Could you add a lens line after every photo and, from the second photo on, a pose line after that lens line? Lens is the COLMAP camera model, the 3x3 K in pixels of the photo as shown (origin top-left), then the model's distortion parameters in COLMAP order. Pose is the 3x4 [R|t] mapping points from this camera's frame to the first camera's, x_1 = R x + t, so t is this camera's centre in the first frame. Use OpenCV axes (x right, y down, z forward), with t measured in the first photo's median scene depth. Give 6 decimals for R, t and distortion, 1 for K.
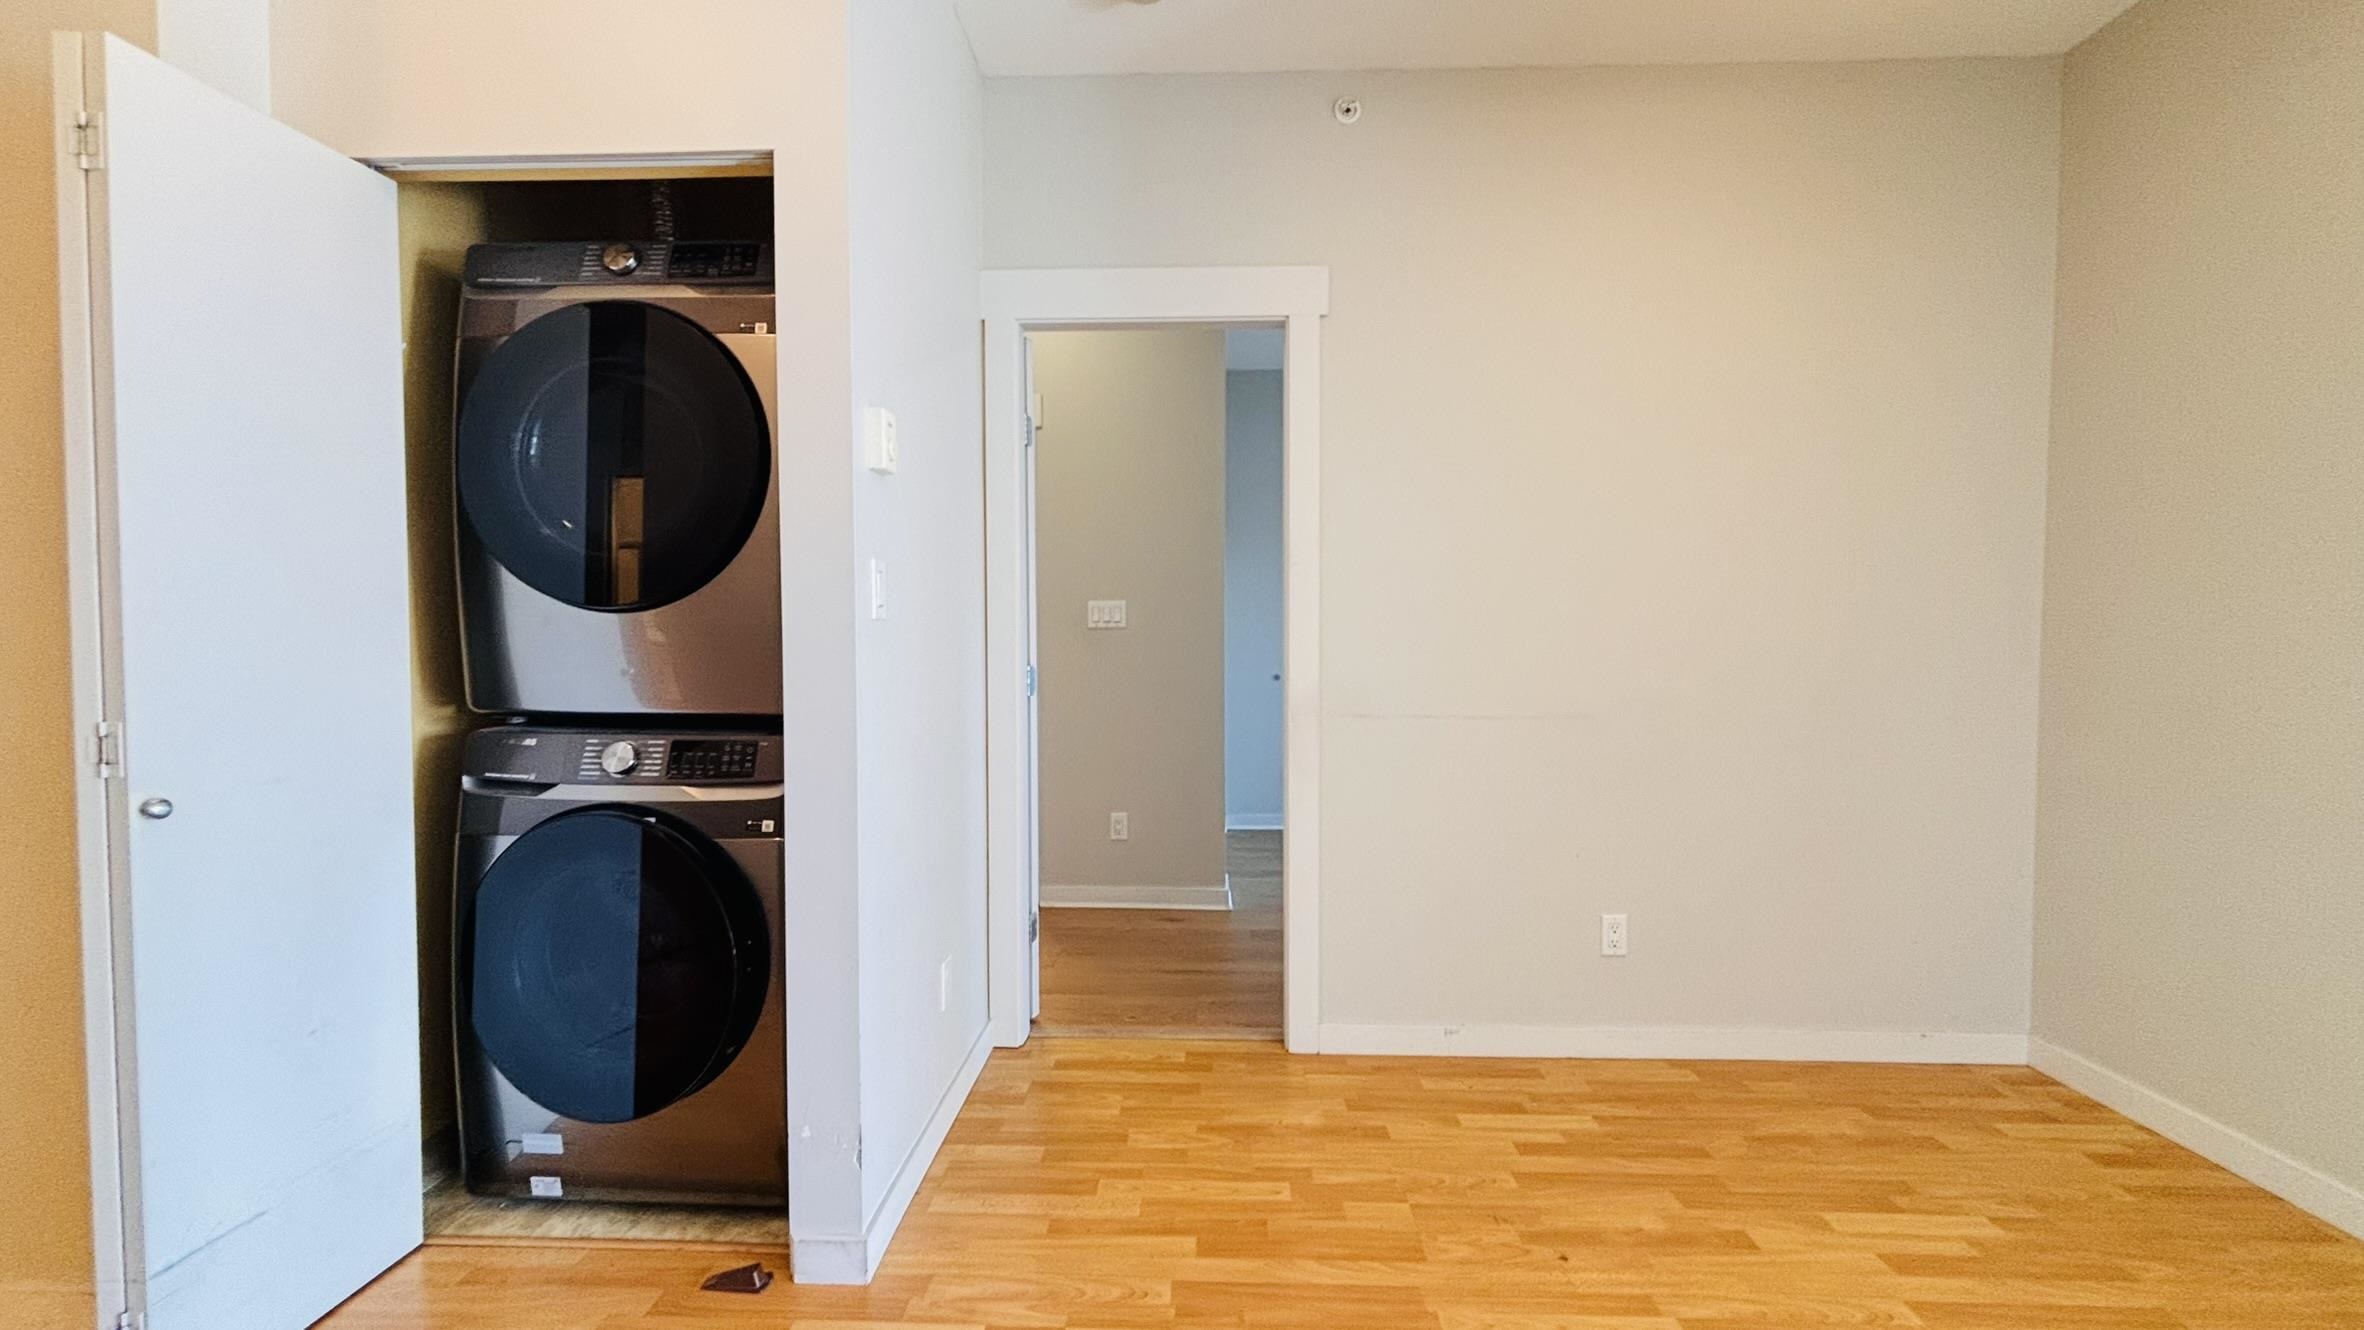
lens RADIAL K [[958.5, 0, 1182.0], [0, 958.5, 665.0], [0, 0, 1]] dist [0.001599, 0.000560]
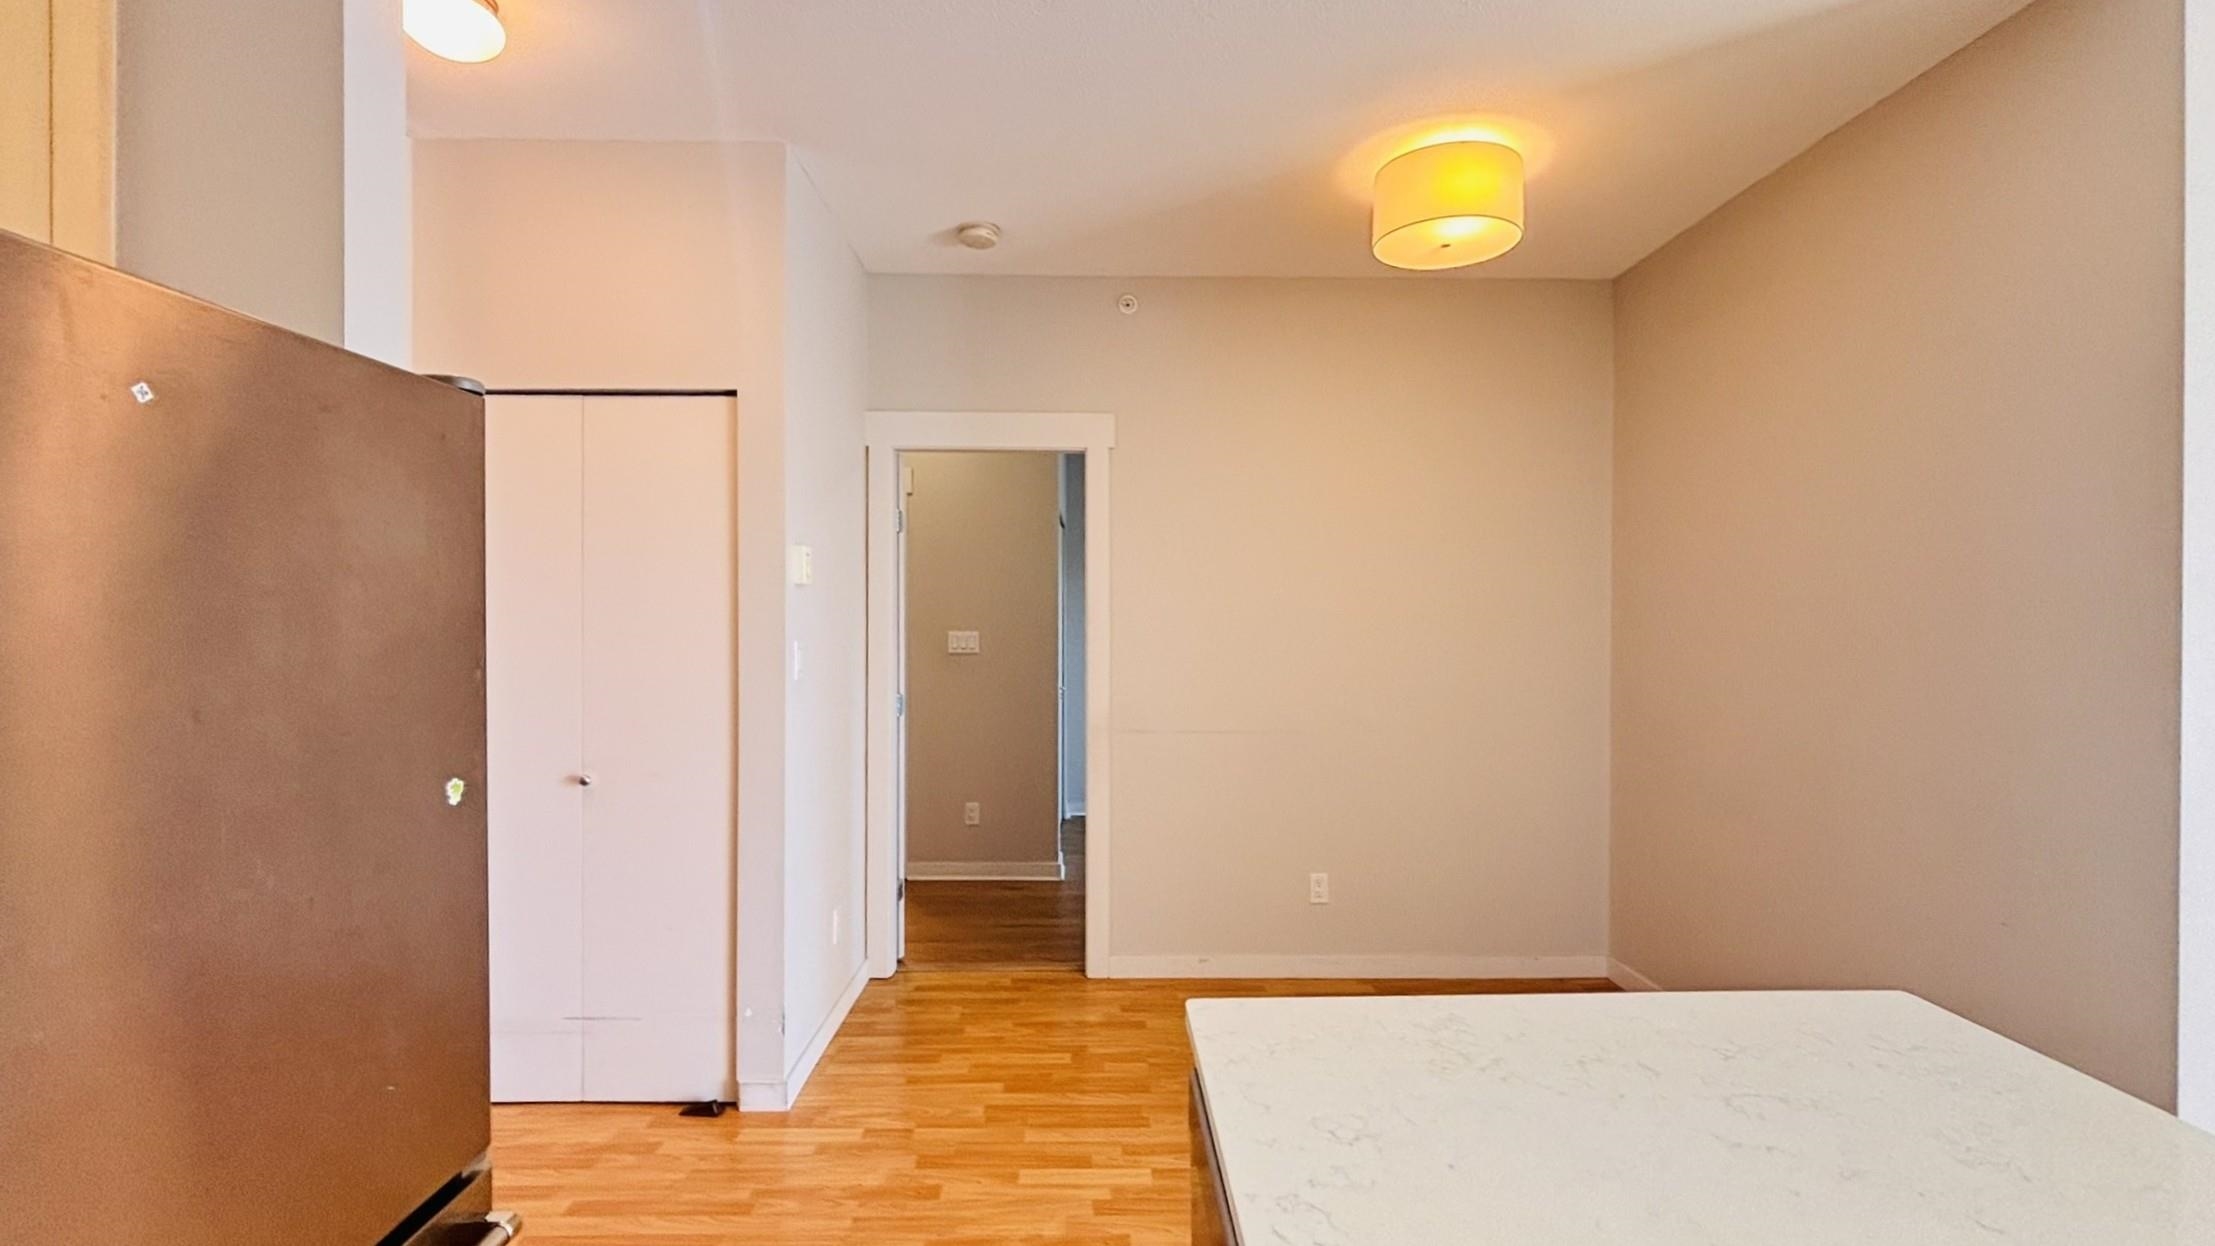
lens RADIAL K [[931.1, 0, 1107.5], [0, 931.1, 623.0], [0, 0, 1]] dist [0.001537, 0.000137]
pose [[0.998377, 0.002529, 0.056892, 0.066003], [-0.000523, 0.999378, -0.035247, -0.059638], [-0.056946, 0.035160, 0.997758, -0.365756]]
